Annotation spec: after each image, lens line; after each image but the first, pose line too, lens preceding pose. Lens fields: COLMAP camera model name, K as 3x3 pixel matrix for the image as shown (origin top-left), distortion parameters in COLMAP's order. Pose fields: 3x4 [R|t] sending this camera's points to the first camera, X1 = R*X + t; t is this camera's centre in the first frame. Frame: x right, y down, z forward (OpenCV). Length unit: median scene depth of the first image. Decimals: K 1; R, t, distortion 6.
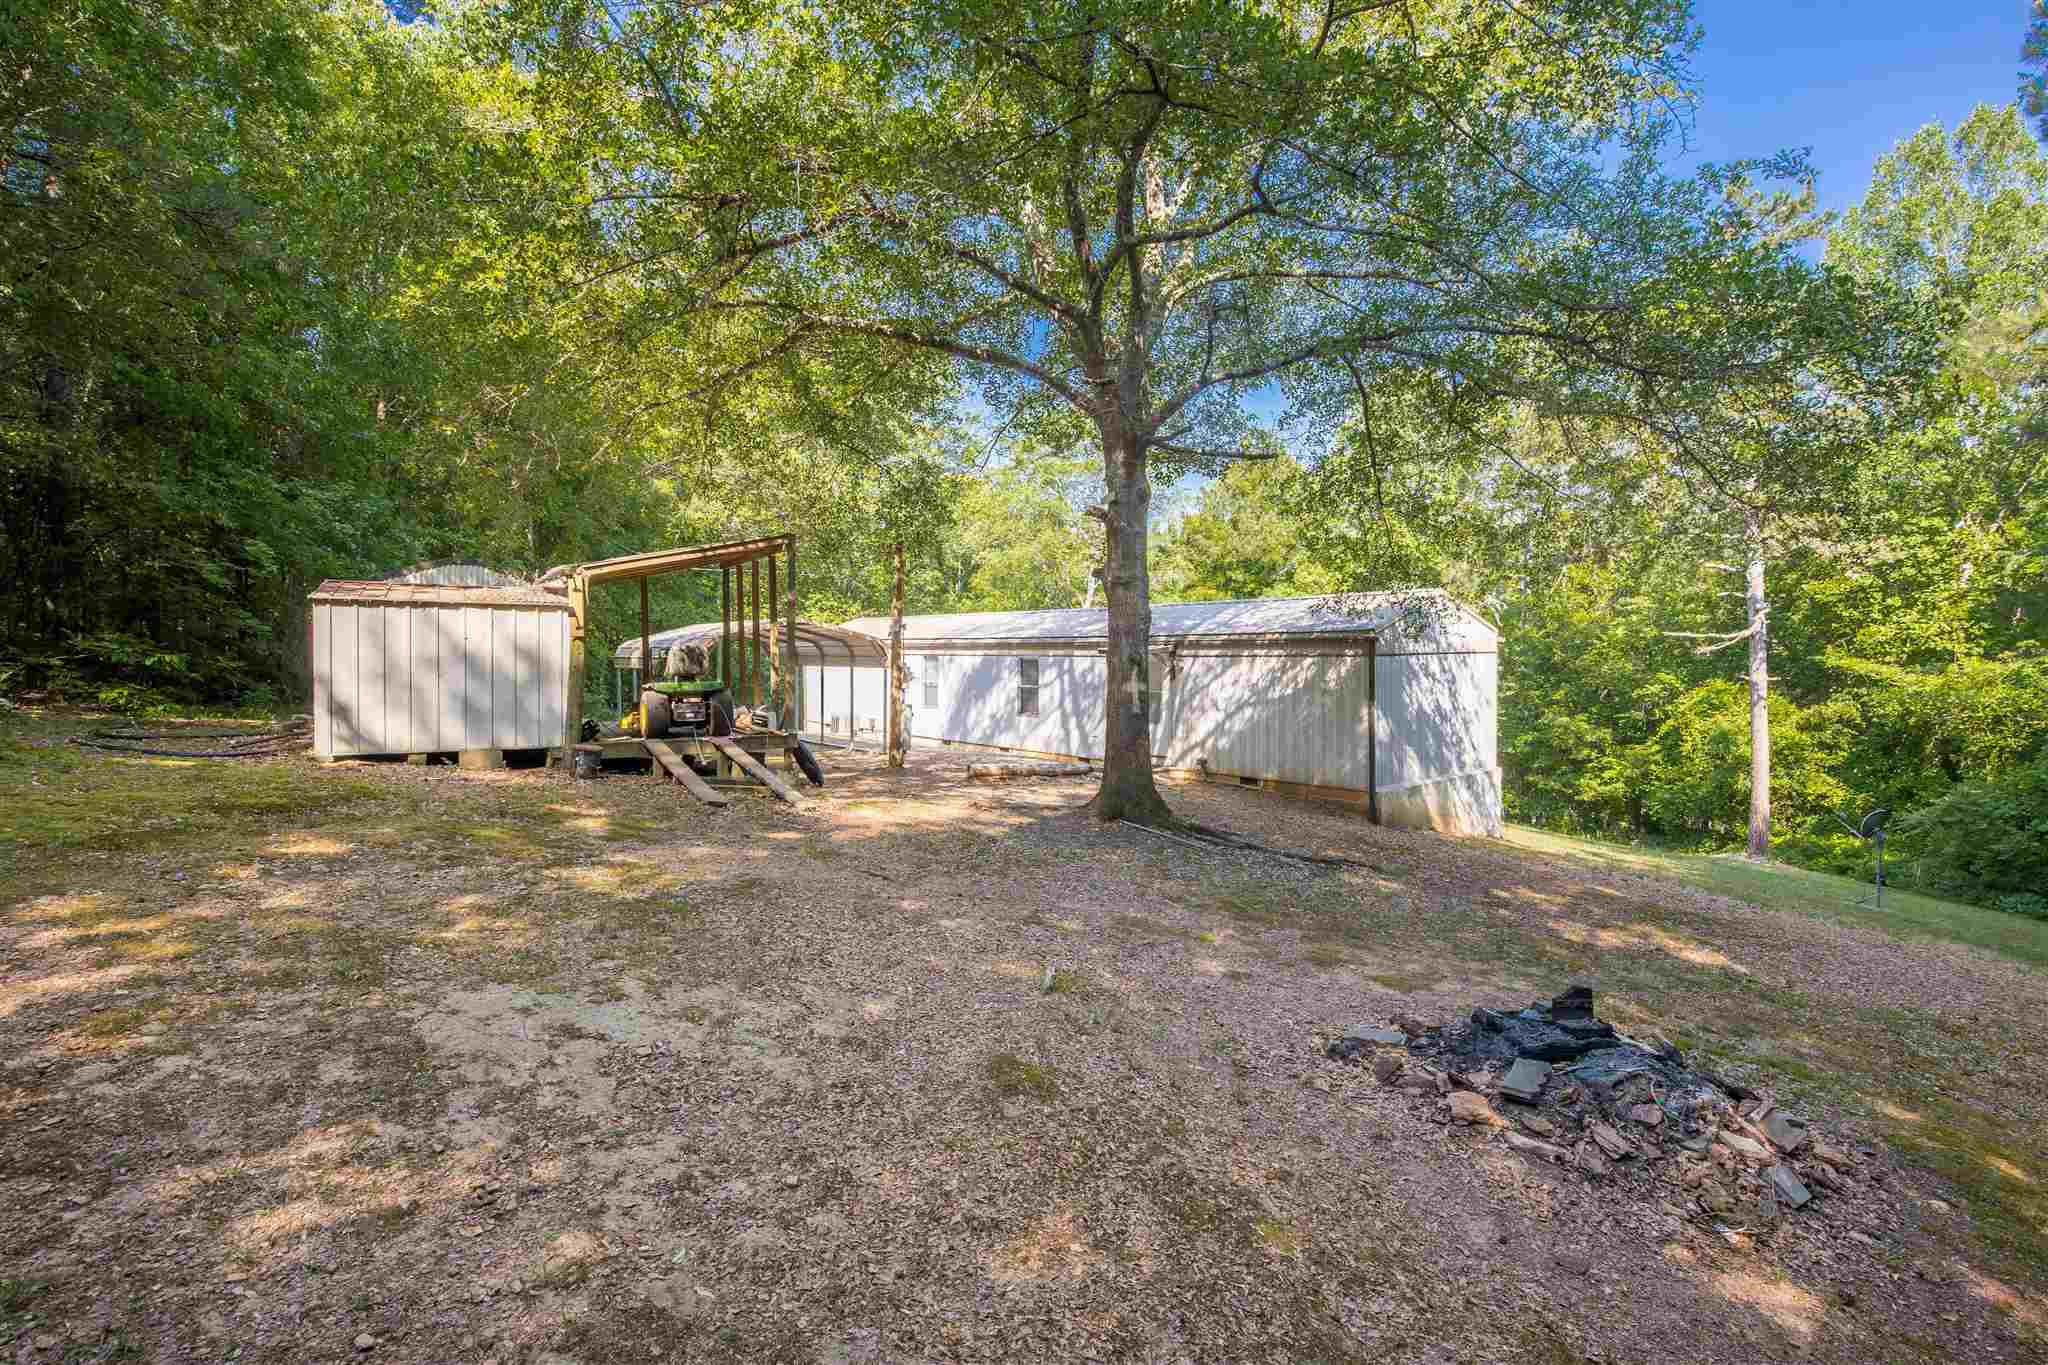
lens RADIAL K [[947.6, 0, 1028.8], [0, 947.6, 670.3], [0, 0, 1]] dist [-0.048148, 0.011812]
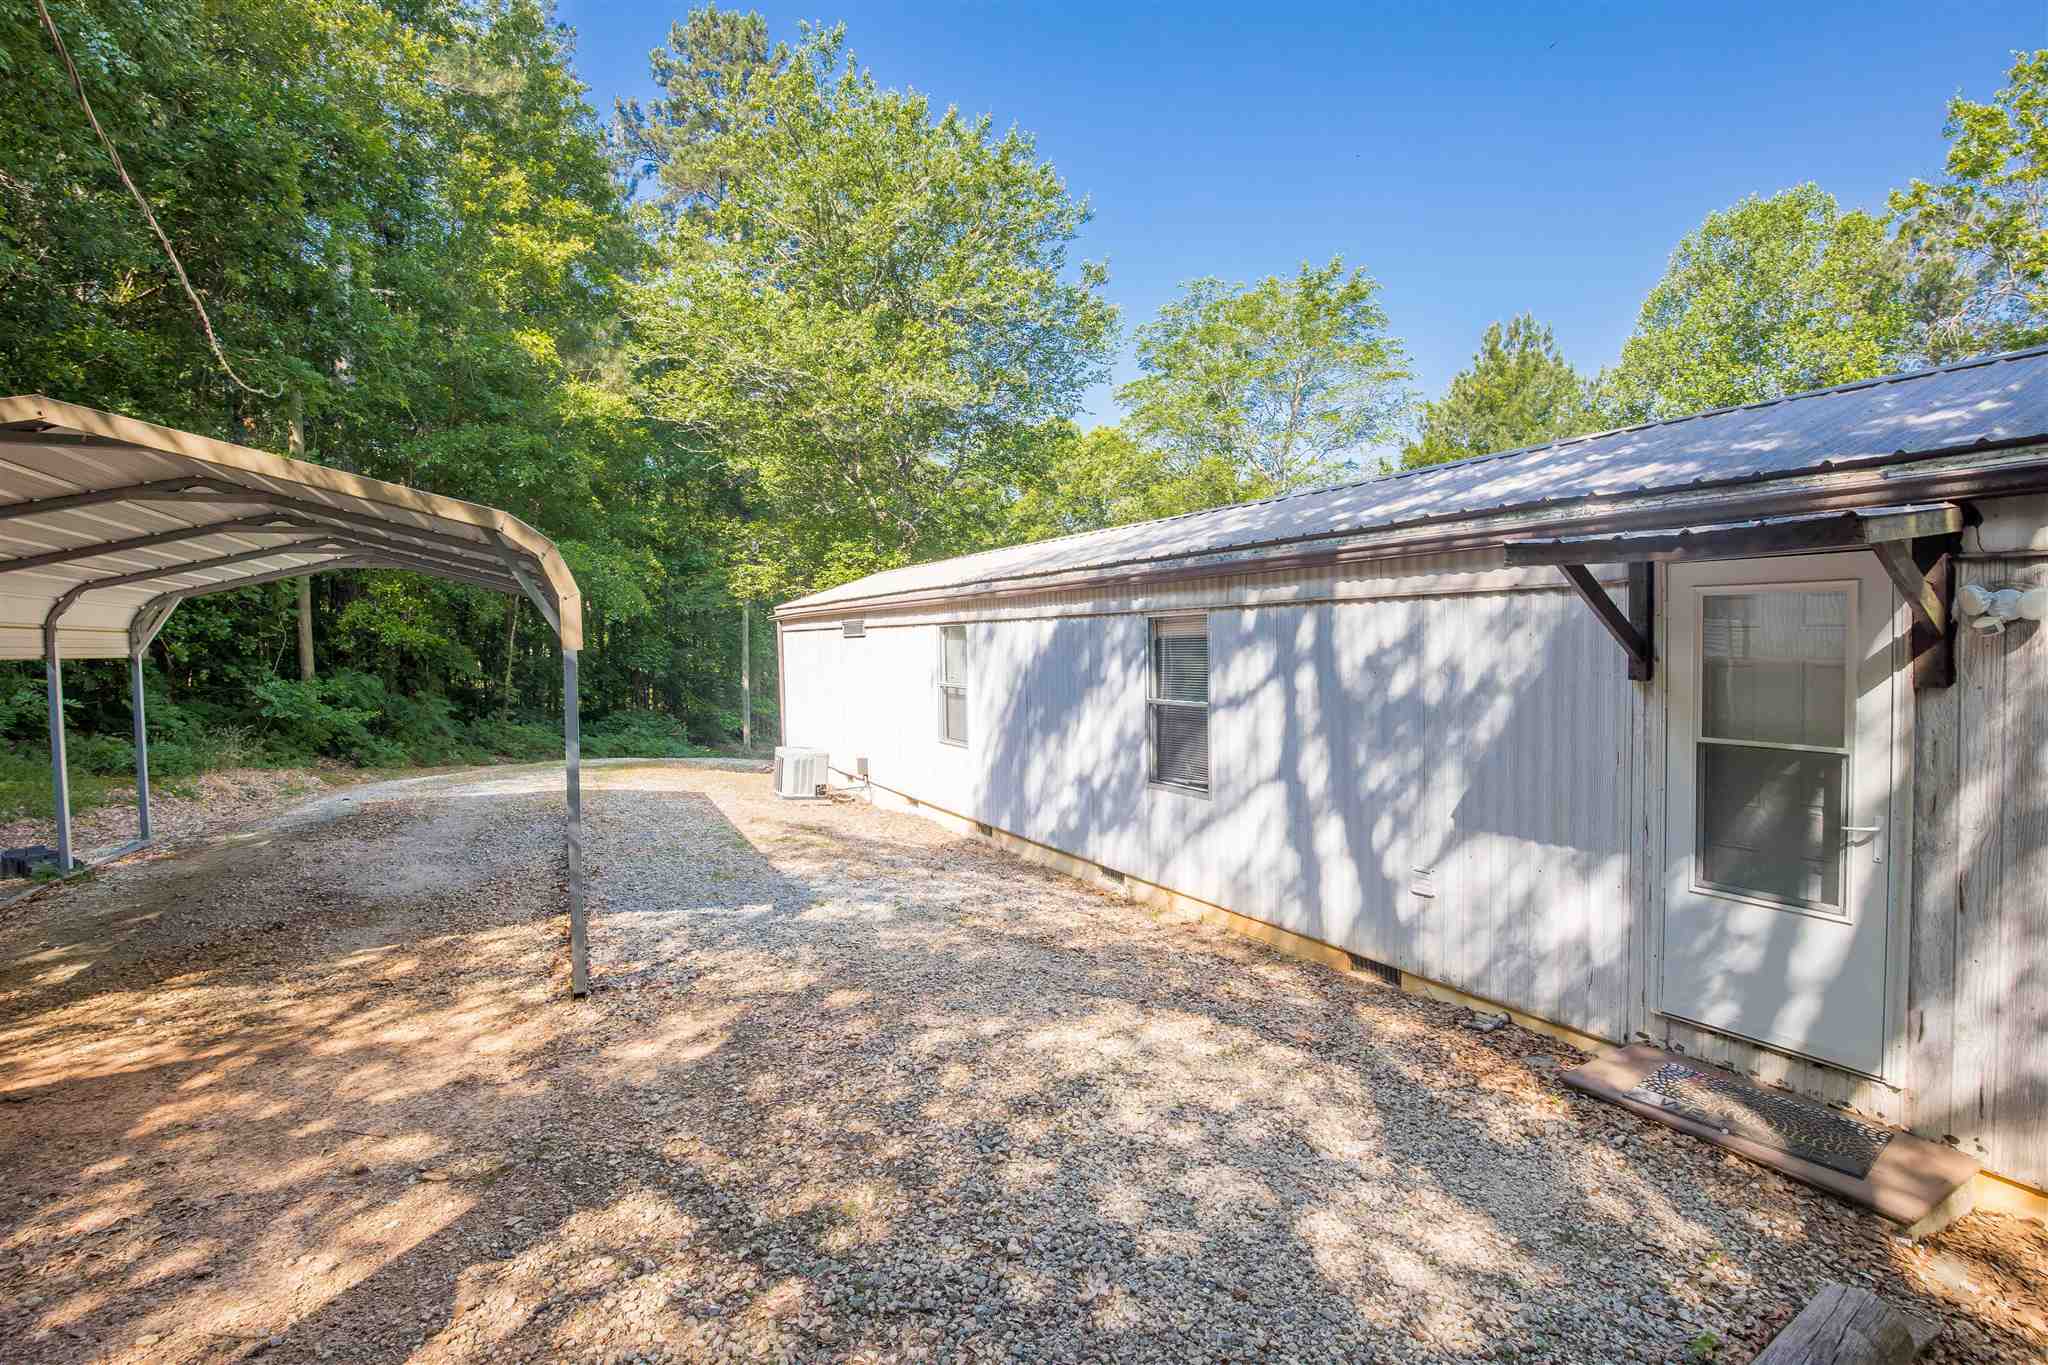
lens RADIAL K [[947.6, 0, 1028.8], [0, 947.6, 670.3], [0, 0, 1]] dist [-0.048148, 0.011812]
pose [[0.985409, -0.008543, -0.169991, 0.004740], [0.009977, 0.999921, 0.007582, 0.002477], [0.169913, -0.009168, 0.985416, 0.687933]]
